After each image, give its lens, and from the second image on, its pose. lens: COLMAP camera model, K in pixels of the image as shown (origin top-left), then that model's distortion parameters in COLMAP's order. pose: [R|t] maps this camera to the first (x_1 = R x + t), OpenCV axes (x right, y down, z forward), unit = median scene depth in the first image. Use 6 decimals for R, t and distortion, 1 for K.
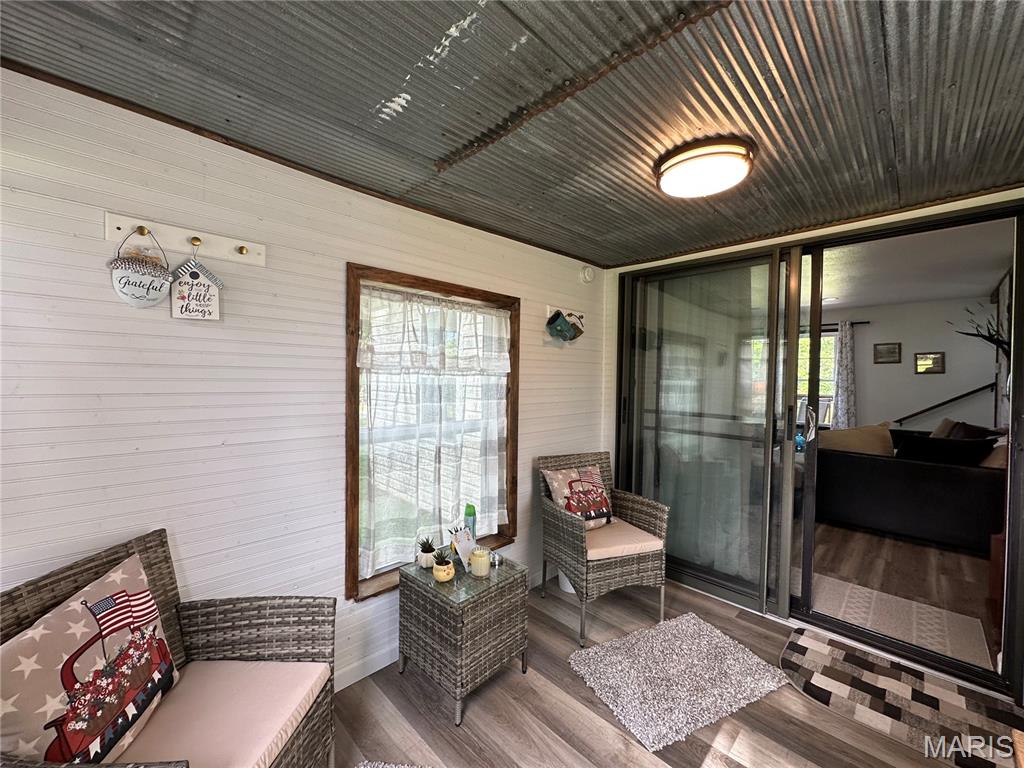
lens RADIAL K [[409.2, 0, 511.9], [0, 409.2, 381.6], [0, 0, 1]] dist [-0.006148, 0.001775]
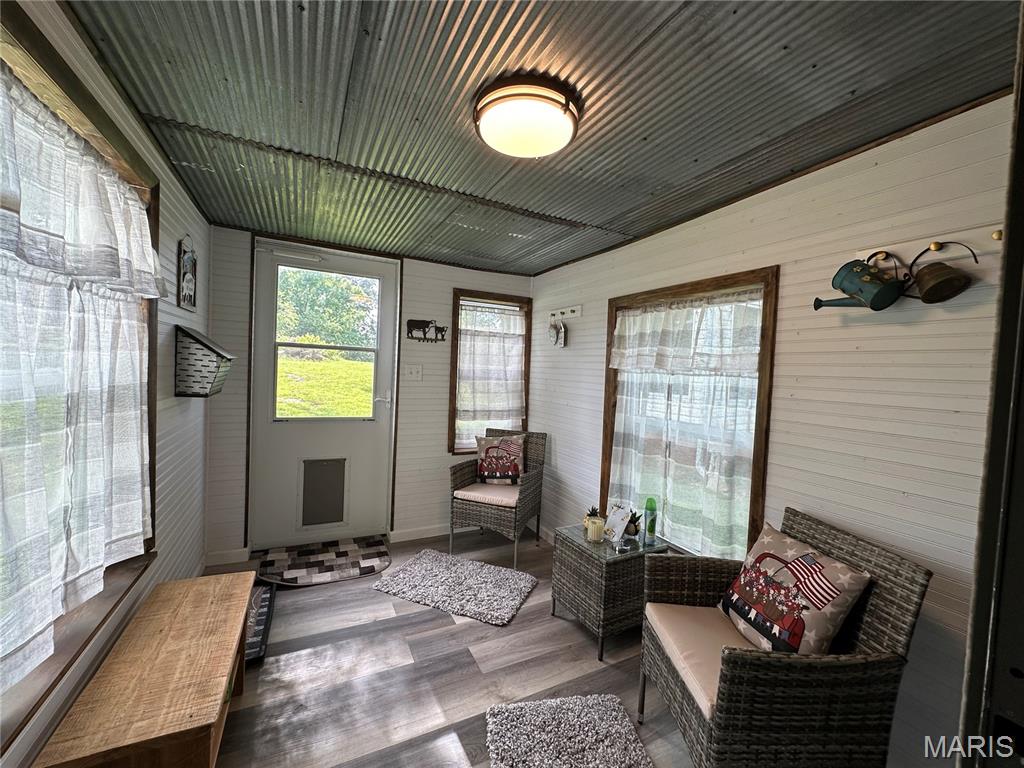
lens RADIAL K [[409.2, 0, 511.1], [0, 409.2, 385.4], [0, 0, 1]] dist [-0.006148, 0.001775]
pose [[-0.310461, 0.005262, -0.950572, 0.962545], [-0.063839, 0.997612, 0.026373, 0.009751], [0.948440, 0.068871, -0.309383, 0.948357]]
